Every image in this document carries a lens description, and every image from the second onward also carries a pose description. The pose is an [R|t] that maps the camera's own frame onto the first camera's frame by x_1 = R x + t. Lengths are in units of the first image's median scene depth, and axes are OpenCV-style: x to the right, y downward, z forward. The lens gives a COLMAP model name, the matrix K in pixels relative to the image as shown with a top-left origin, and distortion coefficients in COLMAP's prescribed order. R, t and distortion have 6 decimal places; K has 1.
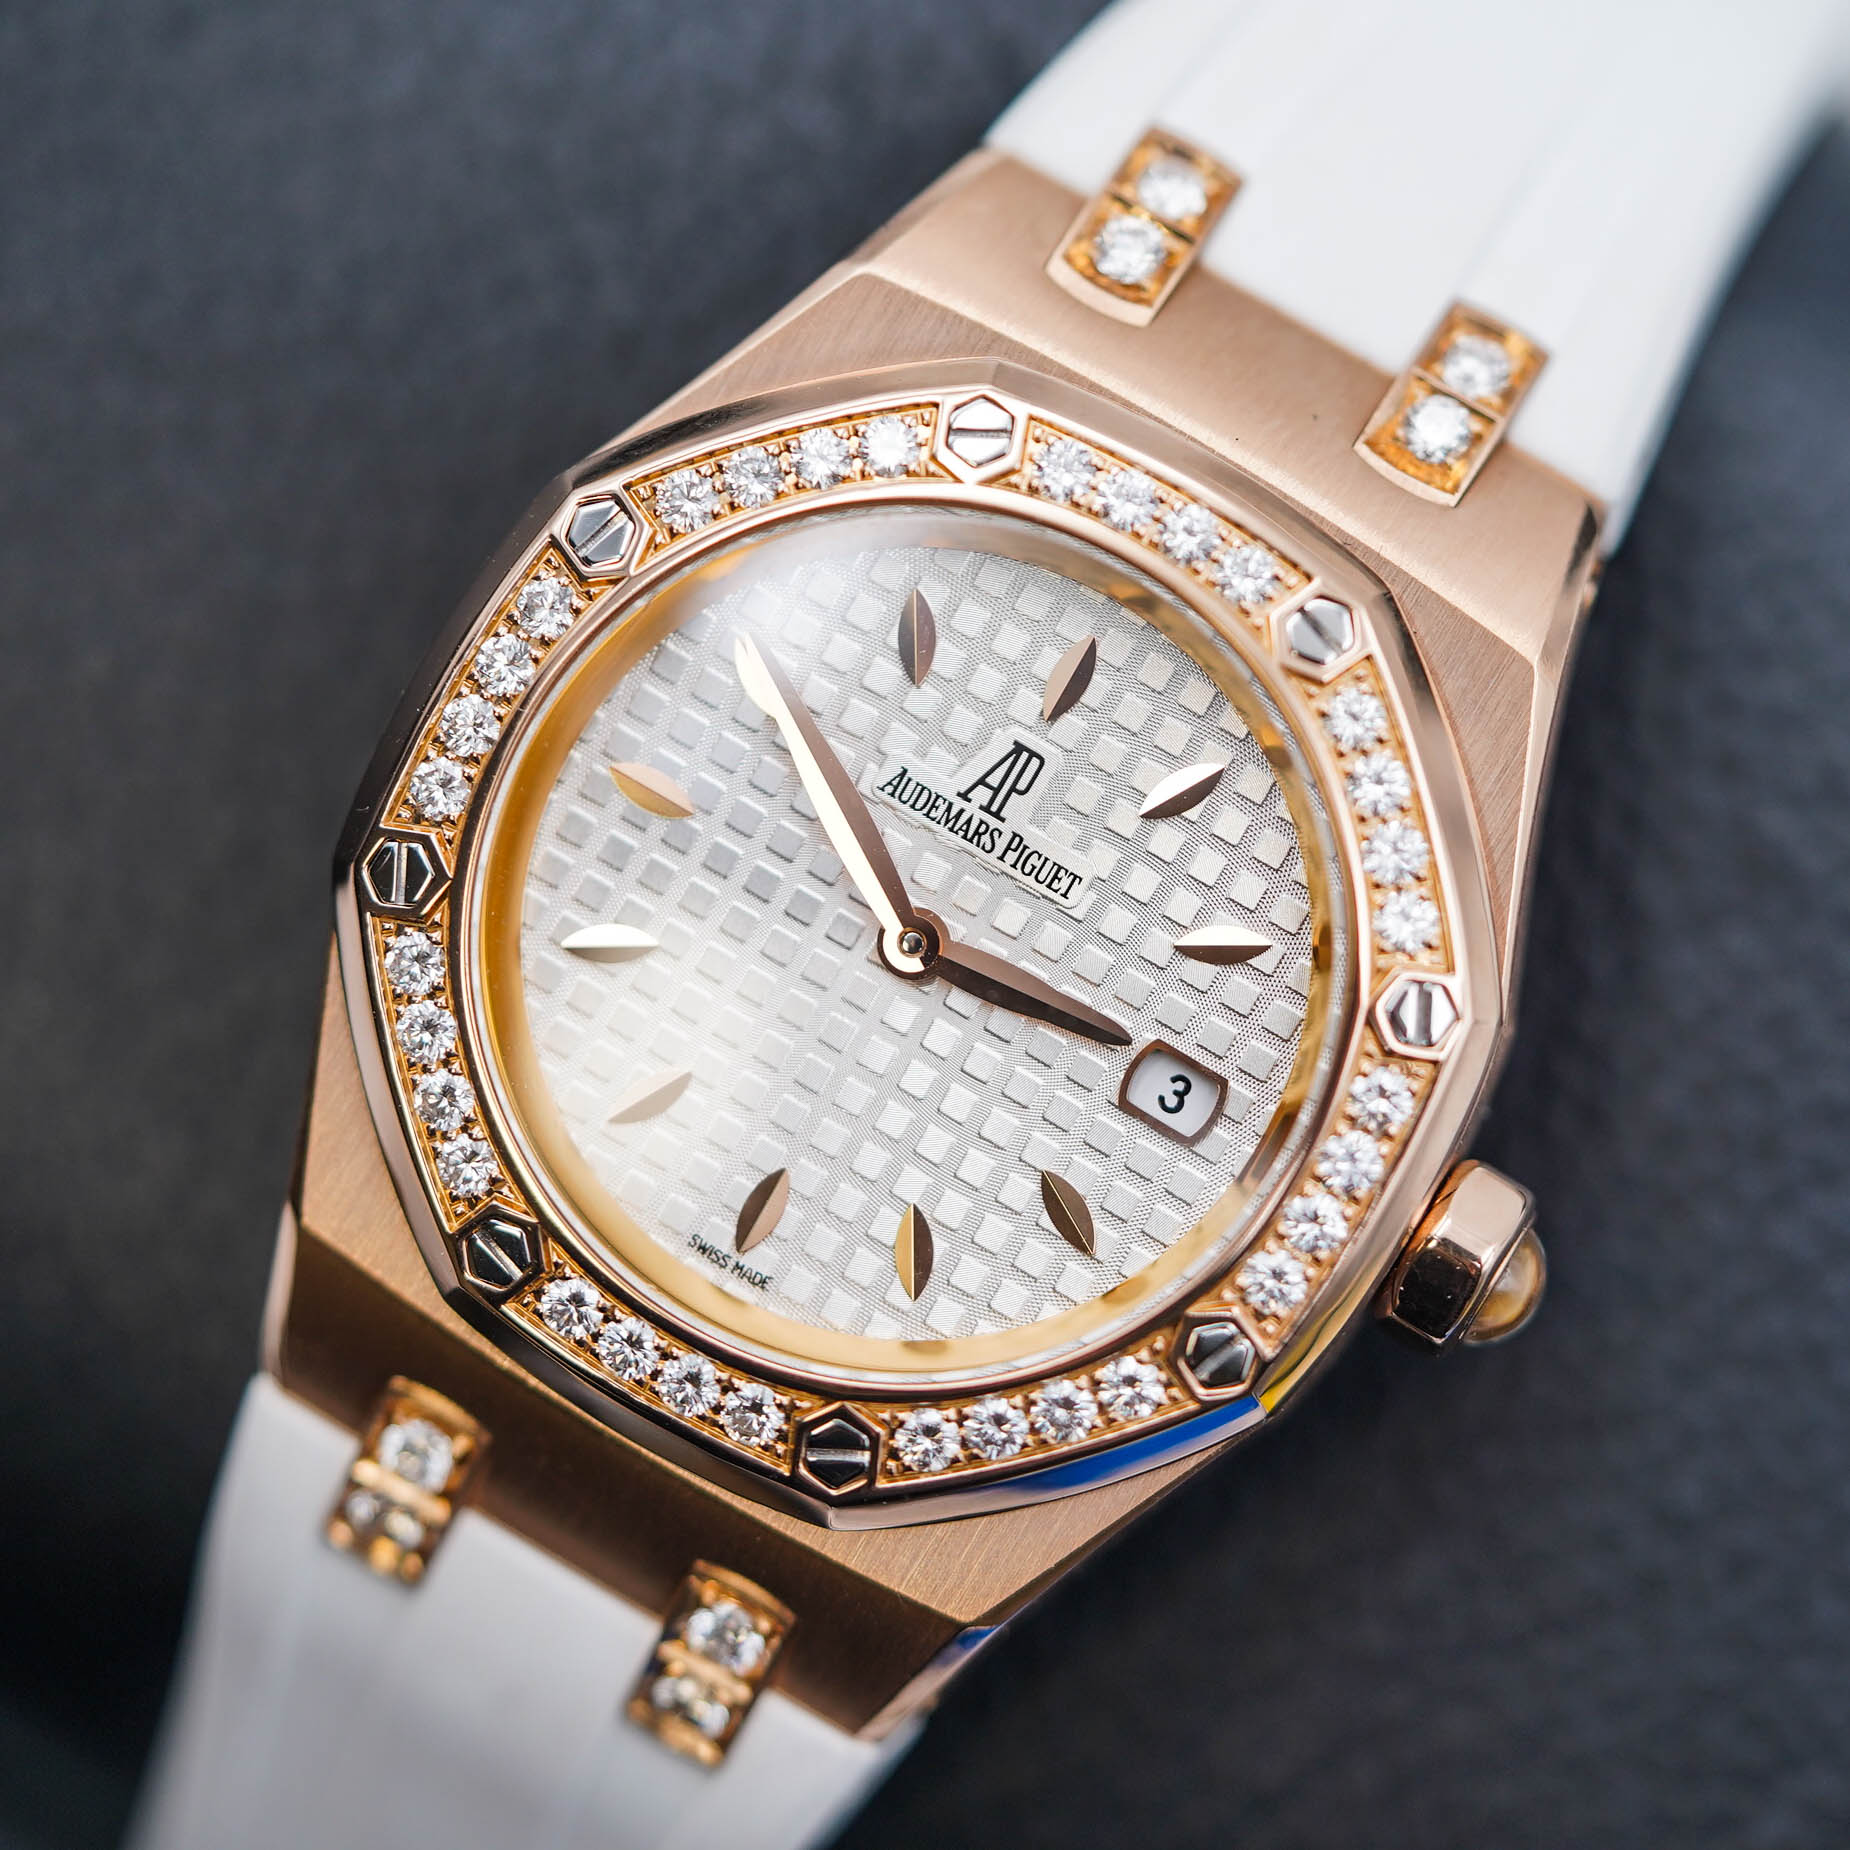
lens RADIAL K [[12024.4, 0, 925.0], [0, 12024.4, 925.0], [0, 0, 1]] dist [-0.397886, 6.928122]
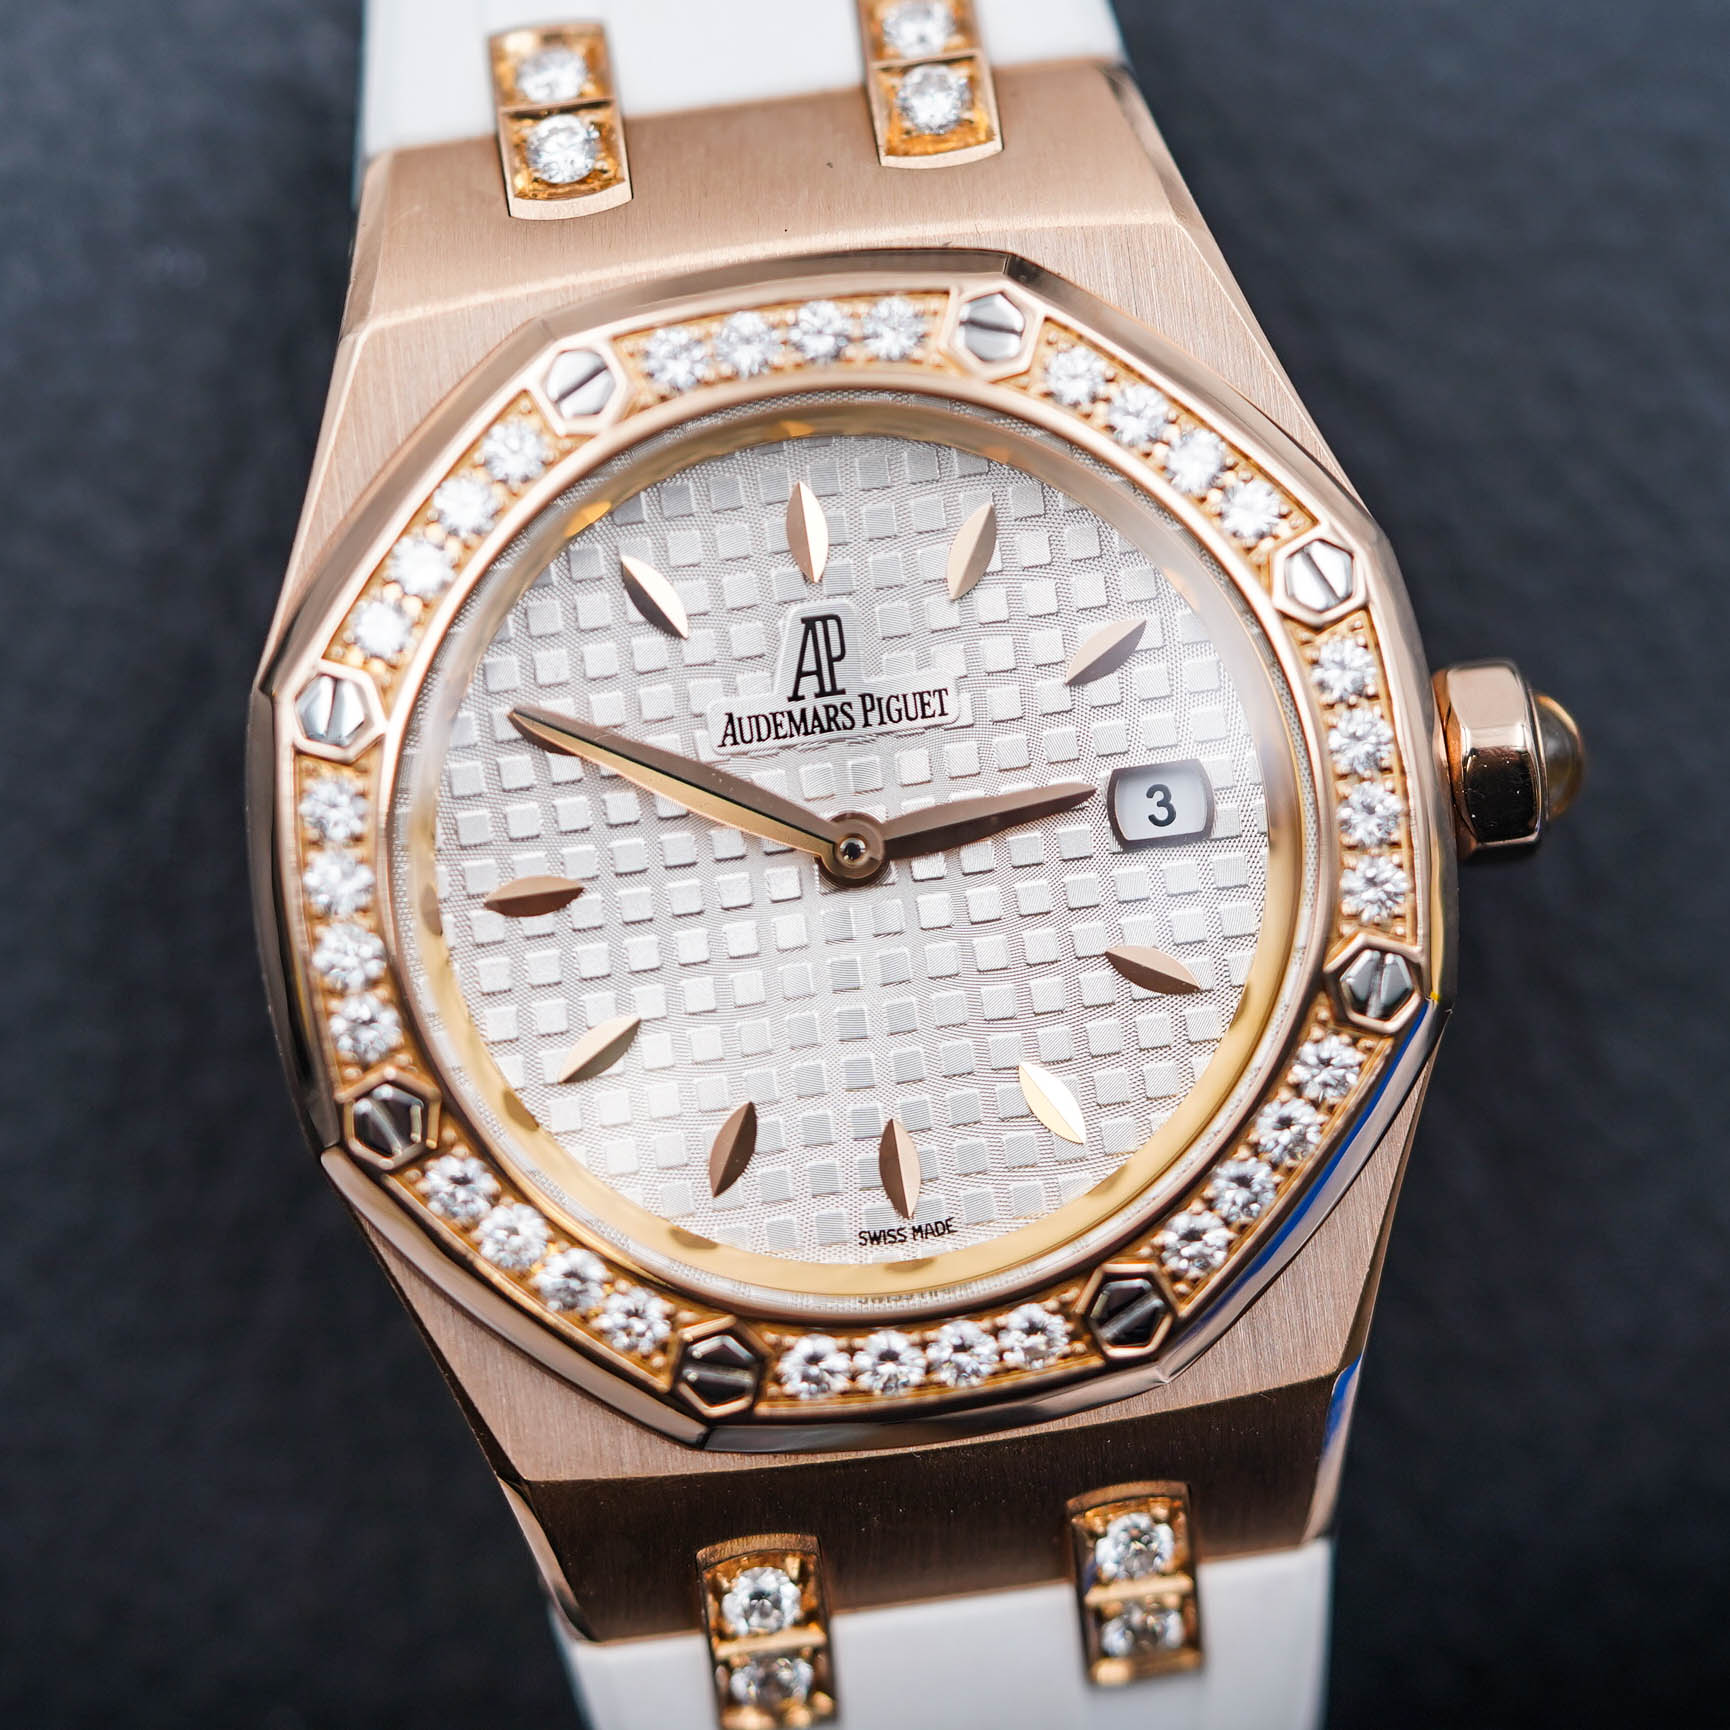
lens RADIAL K [[11244.5, 0, 865.0], [0, 11244.5, 865.0], [0, 0, 1]] dist [-0.397886, 6.928122]
pose [[0.773928, -0.616276, 0.145741, -0.131082], [0.617562, 0.785414, 0.041738, -0.034189], [-0.140188, 0.057702, 0.988442, 0.116429]]
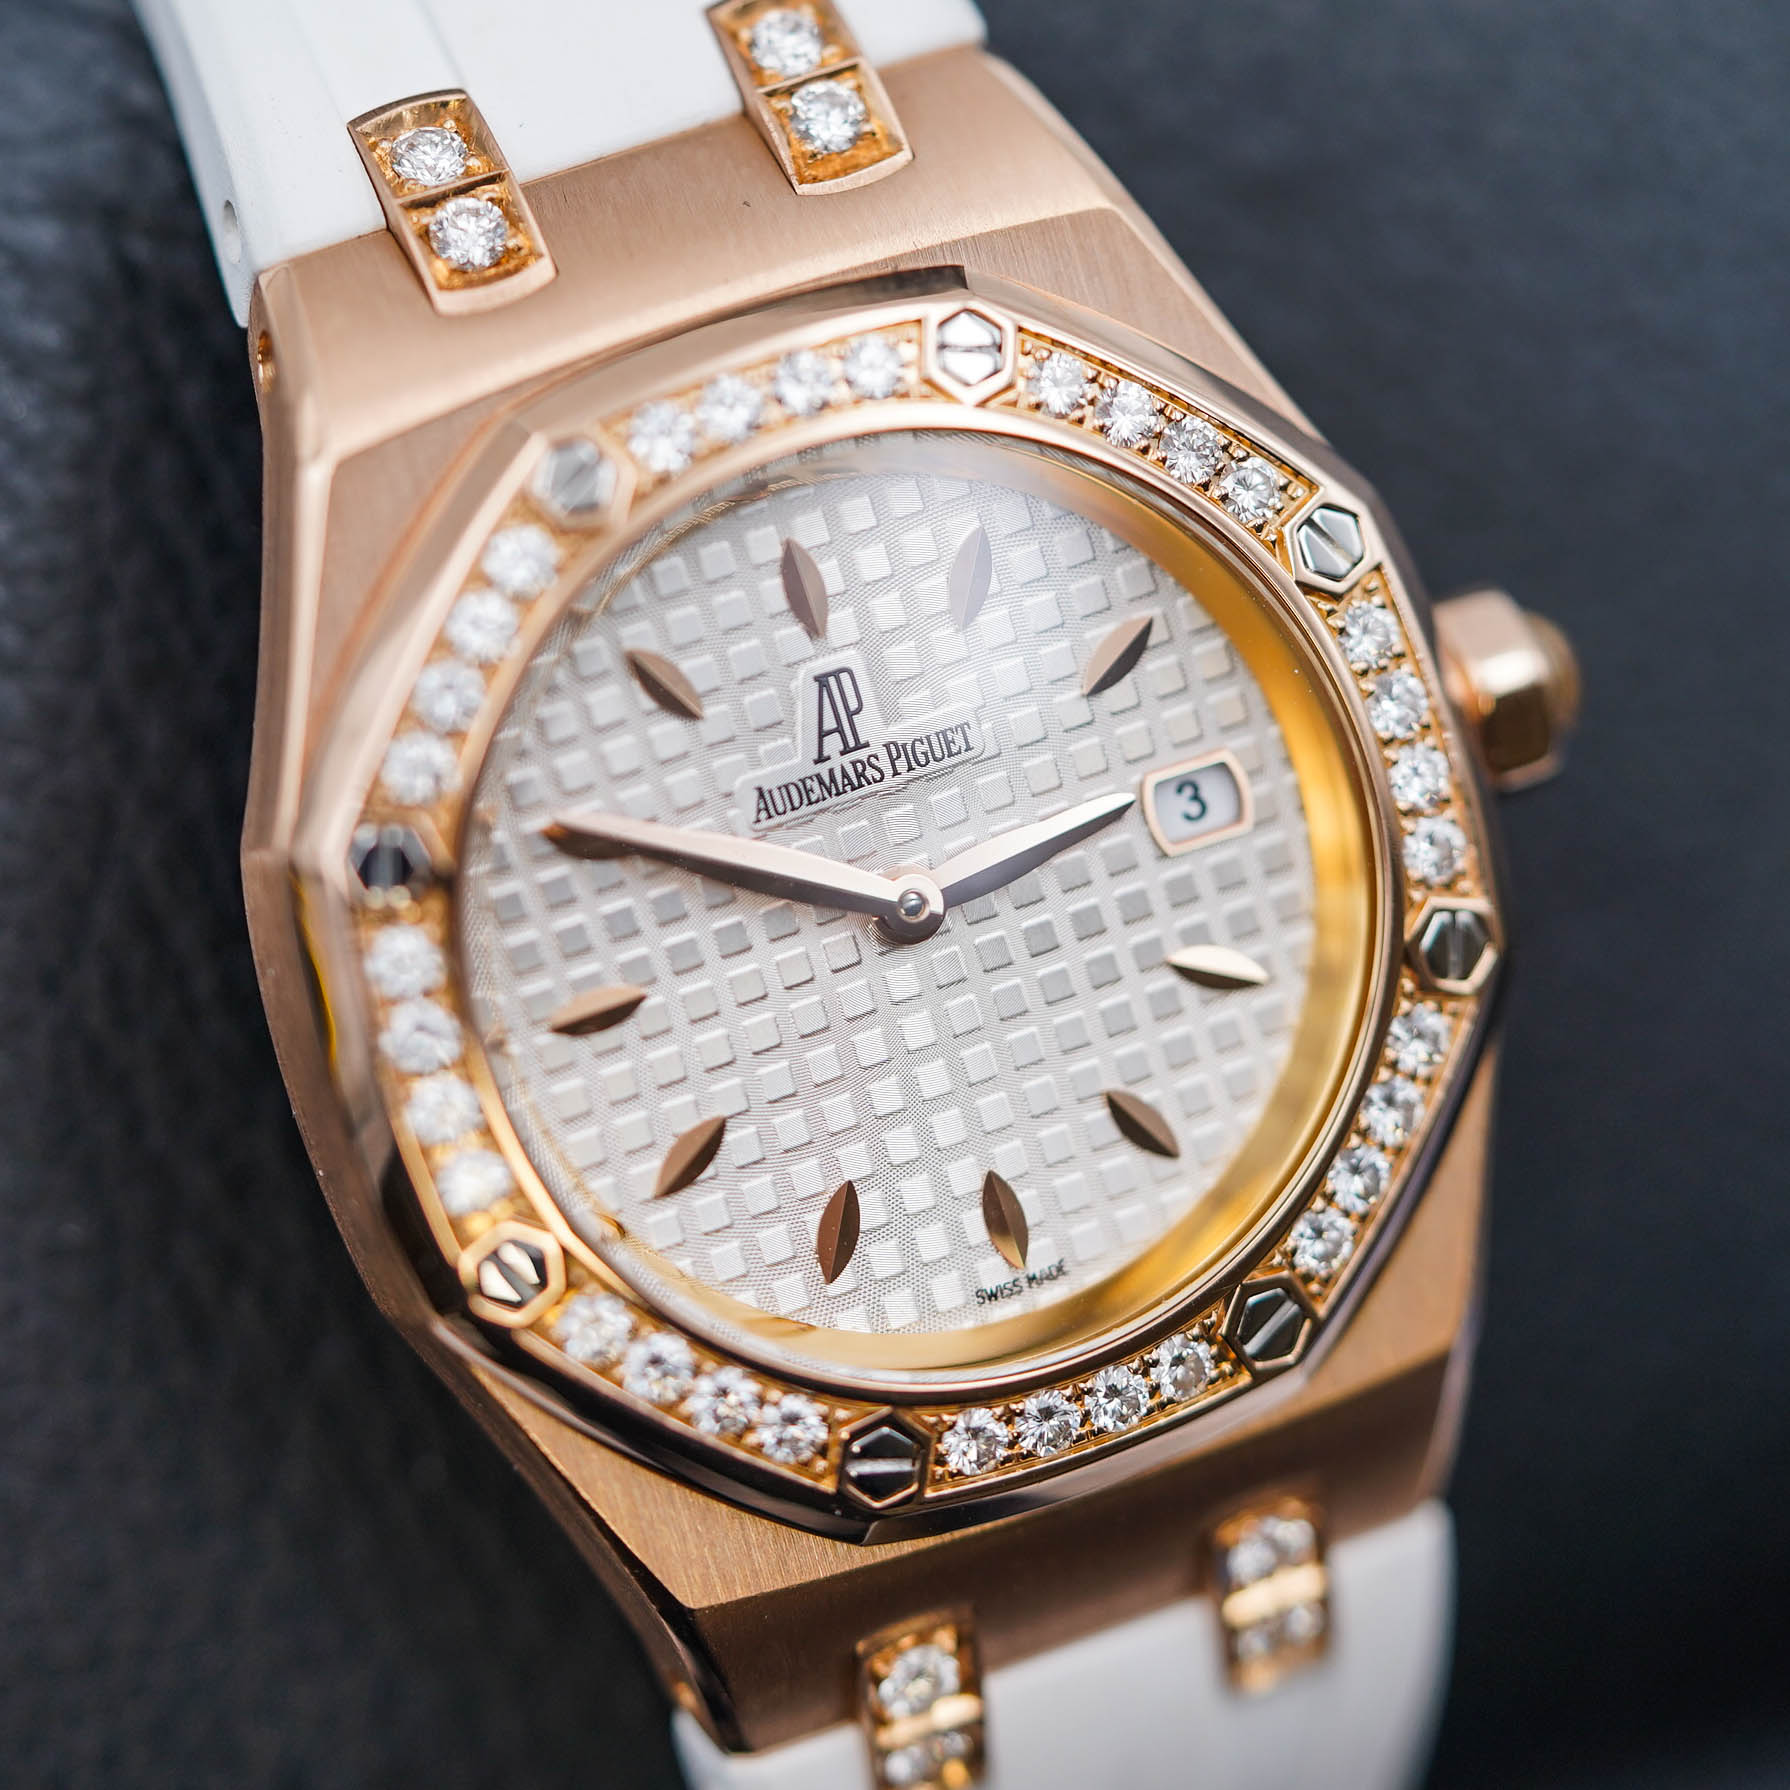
lens RADIAL K [[11634.4, 0, 895.0], [0, 11634.4, 895.0], [0, 0, 1]] dist [-0.397886, 6.928122]
pose [[0.601078, -0.749305, 0.277933, -0.248909], [0.707203, 0.660677, 0.251733, -0.224262], [-0.372248, 0.045244, 0.927030, 0.172839]]
